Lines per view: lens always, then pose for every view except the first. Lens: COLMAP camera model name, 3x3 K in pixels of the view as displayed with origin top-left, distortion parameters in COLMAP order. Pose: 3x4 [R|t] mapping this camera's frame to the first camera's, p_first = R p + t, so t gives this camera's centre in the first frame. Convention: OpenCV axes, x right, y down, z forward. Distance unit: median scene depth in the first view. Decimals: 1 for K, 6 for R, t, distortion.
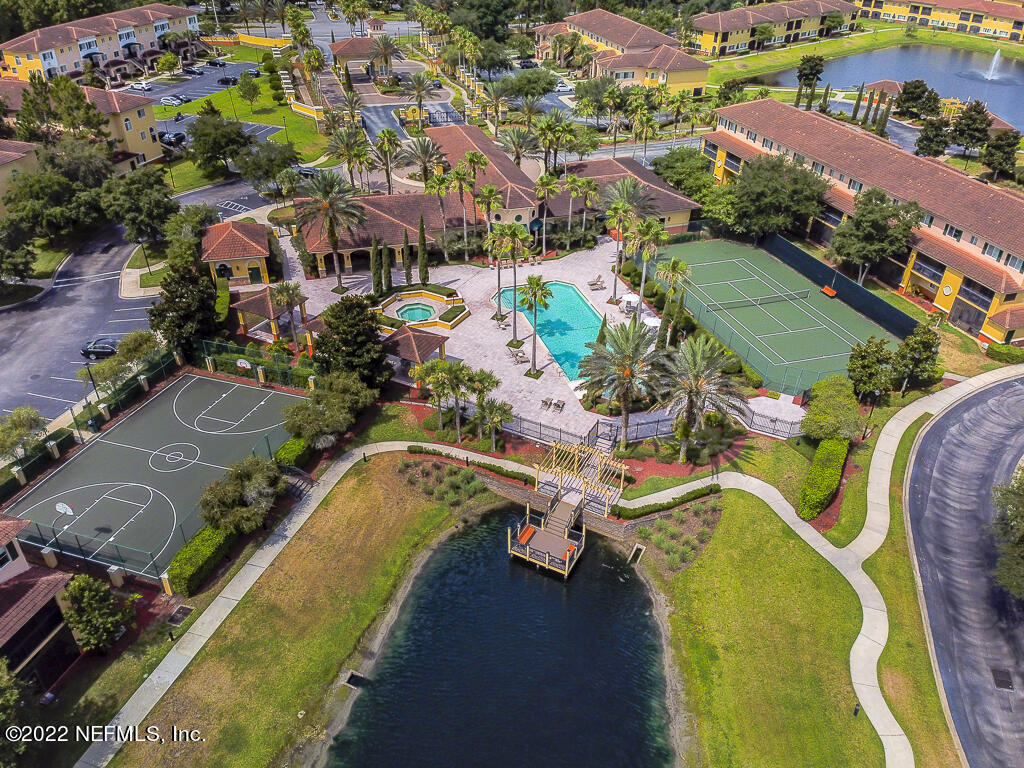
lens RADIAL K [[728.9, 0, 469.5], [0, 728.9, 435.1], [0, 0, 1]] dist [-0.006399, -0.006702]
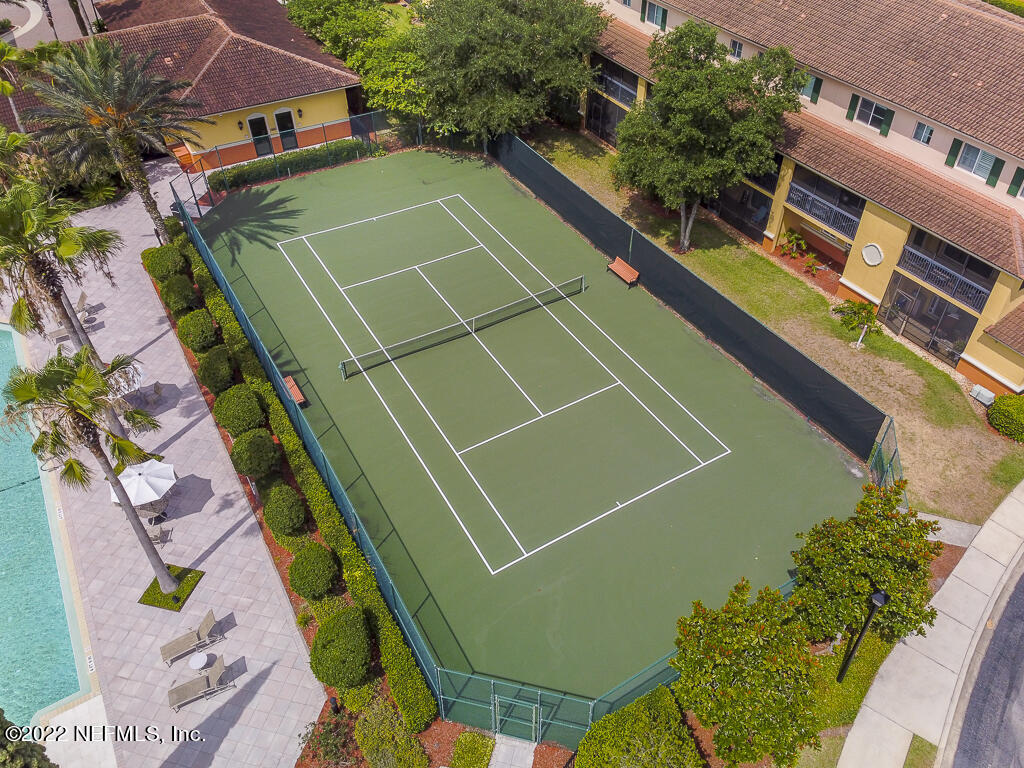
lens RADIAL K [[832.3, 0, 512.0], [0, 832.3, 384.0], [0, 0, 1]] dist [0.117890, -0.013778]
pose [[0.956497, -0.168089, 0.238451, 0.301298], [0.149430, 0.984254, 0.094413, -0.193495], [-0.250566, -0.054674, 0.966554, 0.528446]]
